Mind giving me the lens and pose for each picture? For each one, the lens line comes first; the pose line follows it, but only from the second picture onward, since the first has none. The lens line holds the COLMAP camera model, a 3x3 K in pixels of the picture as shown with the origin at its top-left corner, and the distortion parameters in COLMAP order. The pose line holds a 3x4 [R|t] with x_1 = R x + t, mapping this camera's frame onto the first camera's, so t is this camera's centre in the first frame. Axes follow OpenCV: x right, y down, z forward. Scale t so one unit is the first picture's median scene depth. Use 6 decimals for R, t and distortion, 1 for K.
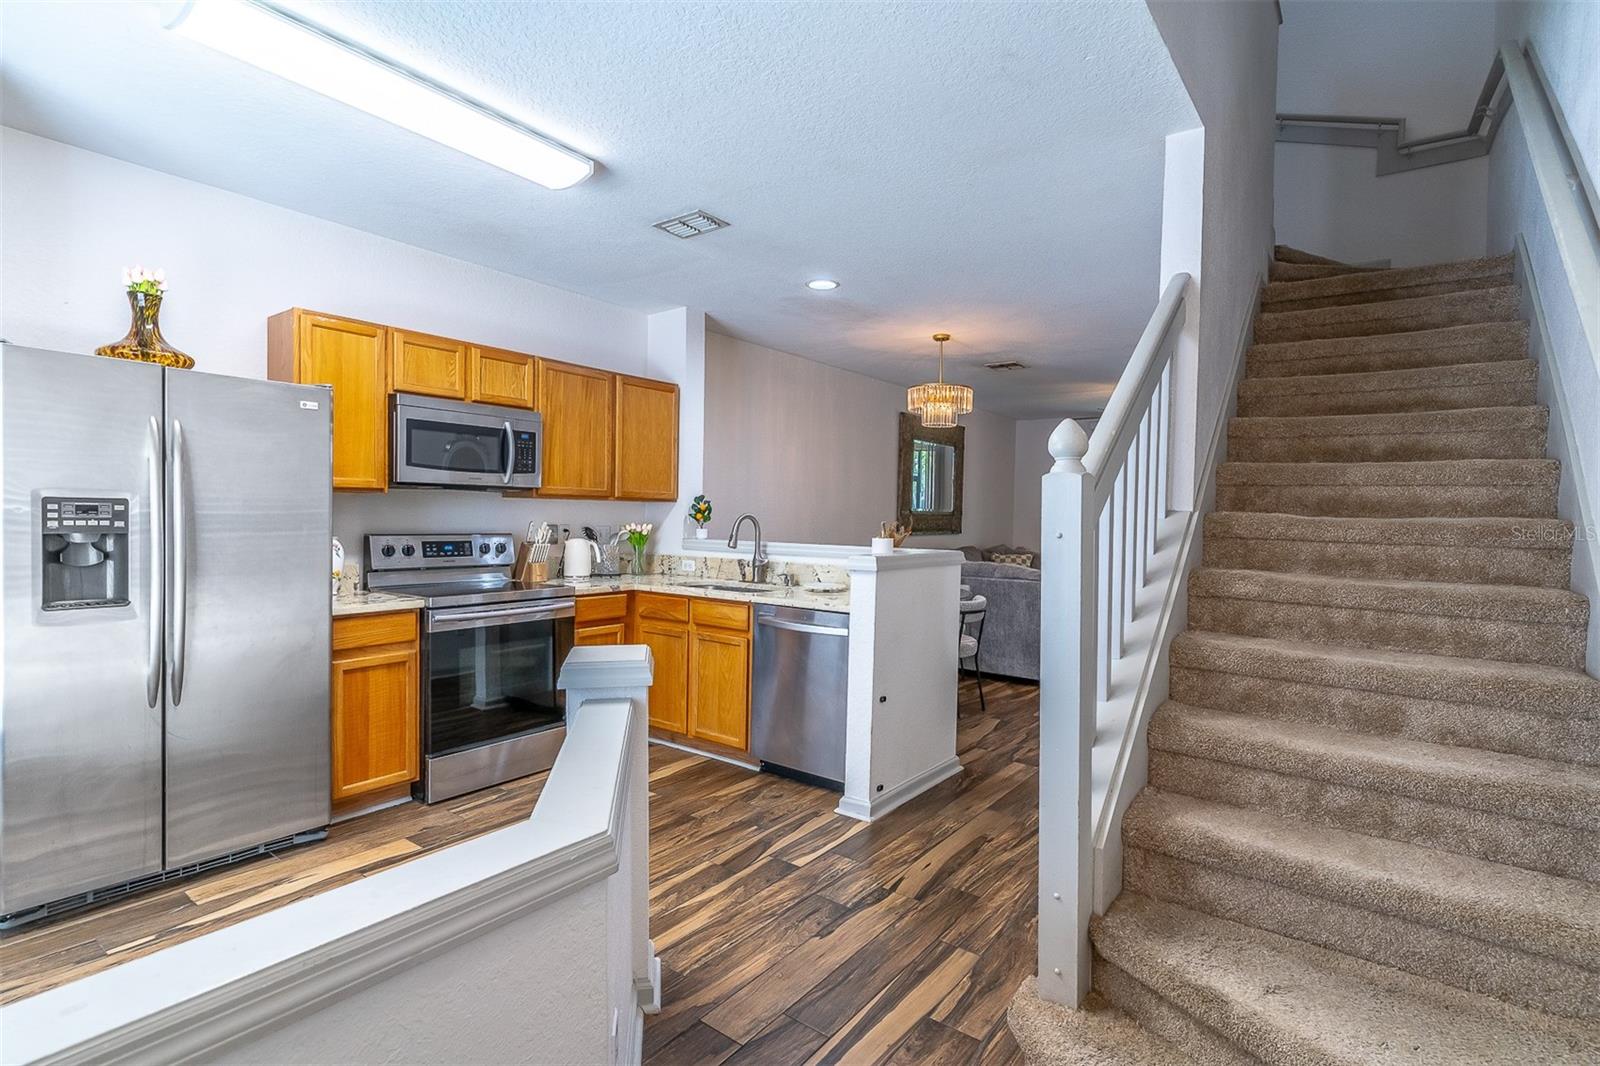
lens RADIAL K [[764.3, 0, 796.4], [0, 764.3, 532.8], [0, 0, 1]] dist [-0.000053, -0.000735]
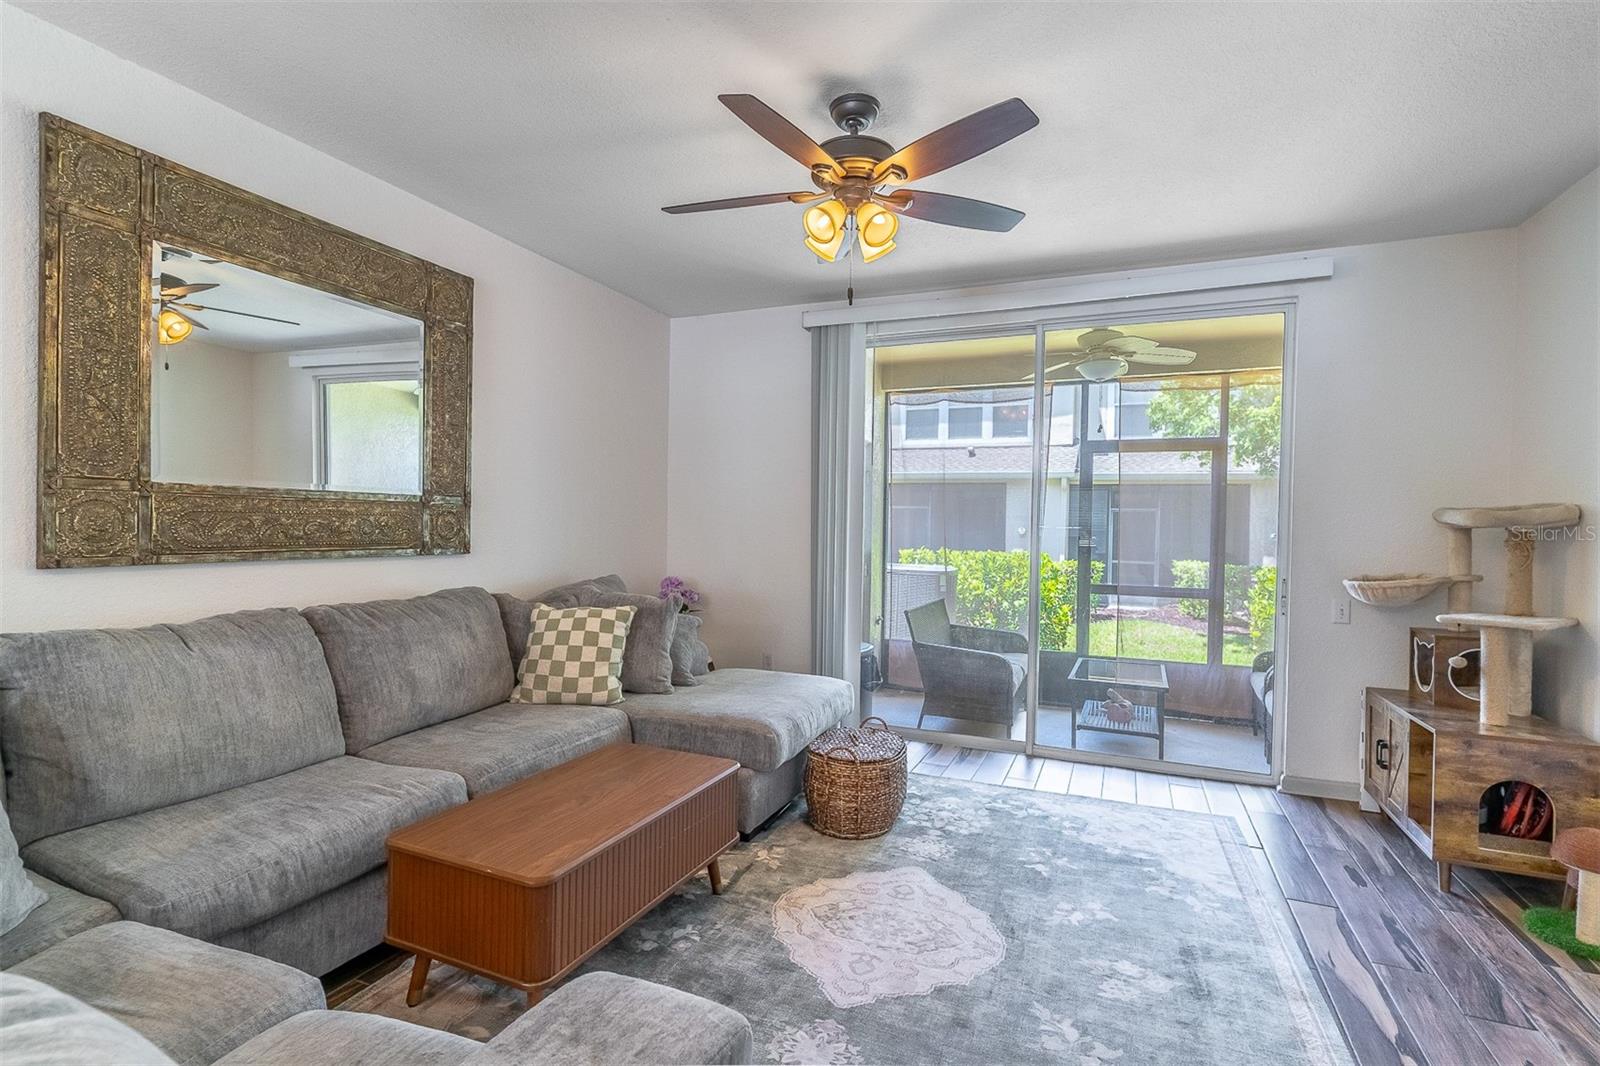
lens RADIAL K [[763.8, 0, 796.4], [0, 763.8, 535.7], [0, 0, 1]] dist [0.001299, -0.000876]
pose [[0.970920, -0.007035, 0.239301, 0.667875], [0.009438, 0.999916, -0.008901, -0.006852], [-0.239218, 0.010901, 0.970905, 1.364293]]
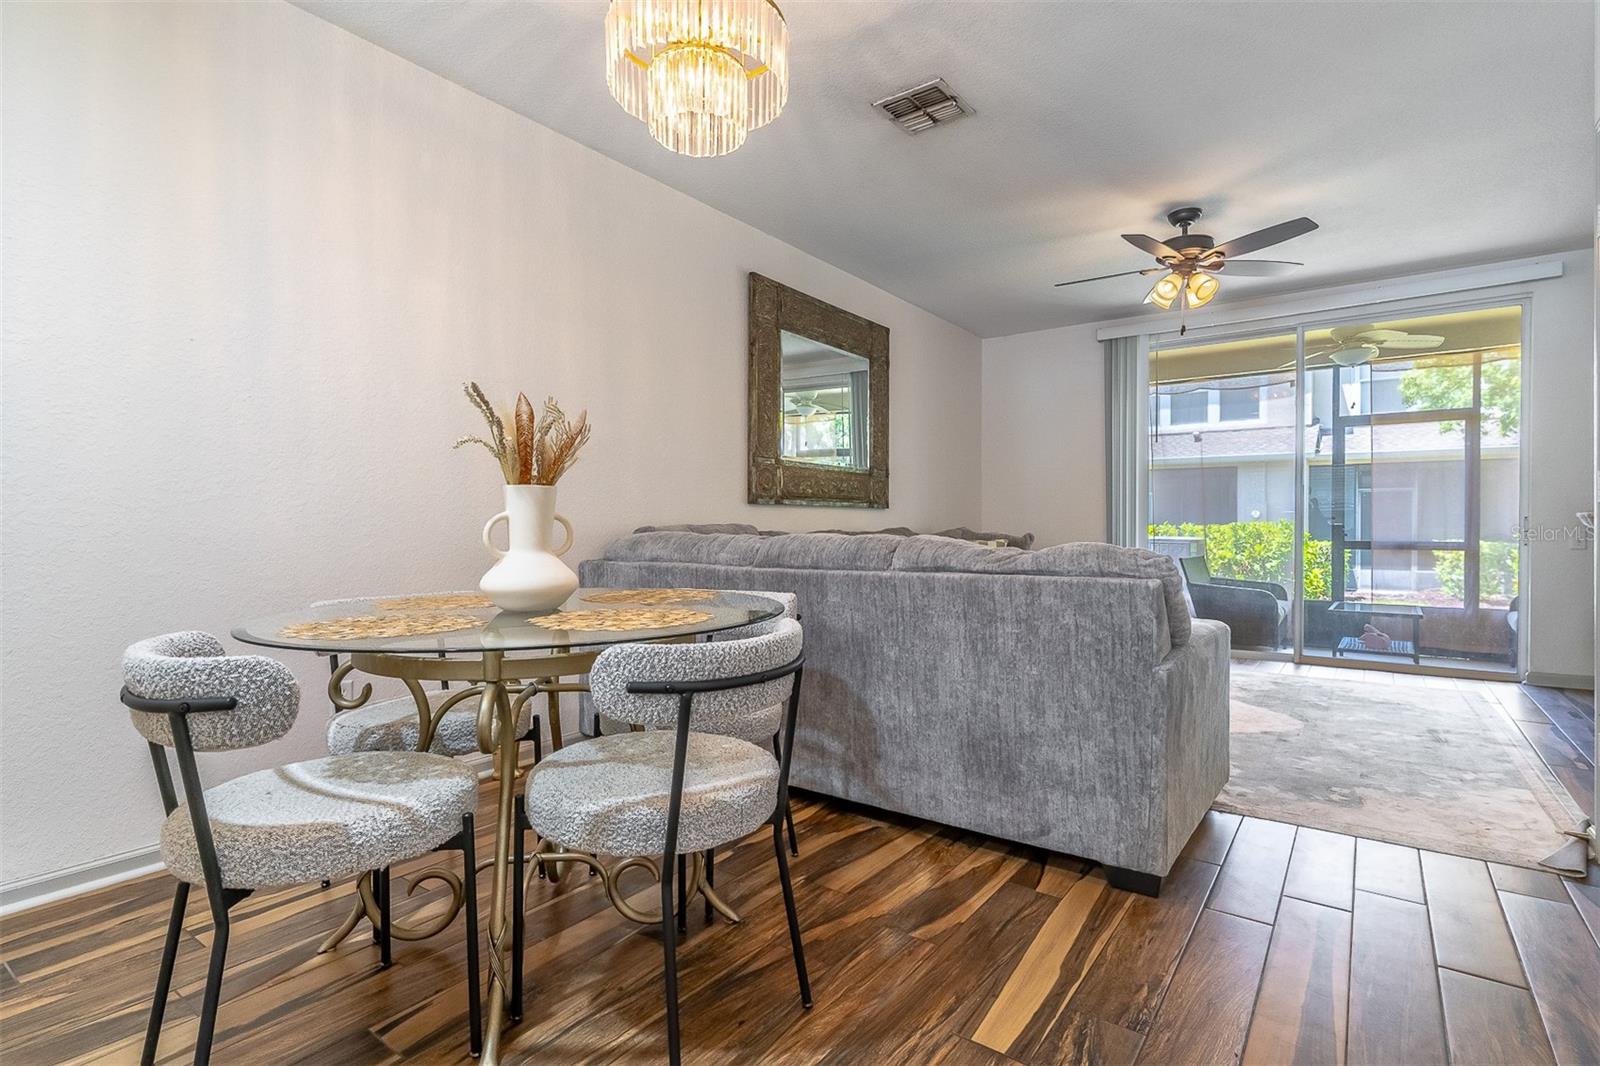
lens RADIAL K [[784.5, 0, 800.0], [0, 784.5, 533.0], [0, 0, 1]] dist [0.005387, 0.000682]
pose [[0.999630, -0.020951, 0.017334, 0.319053], [0.021279, 0.999594, -0.018925, 0.071476], [-0.016931, 0.019287, 0.999671, 0.917568]]
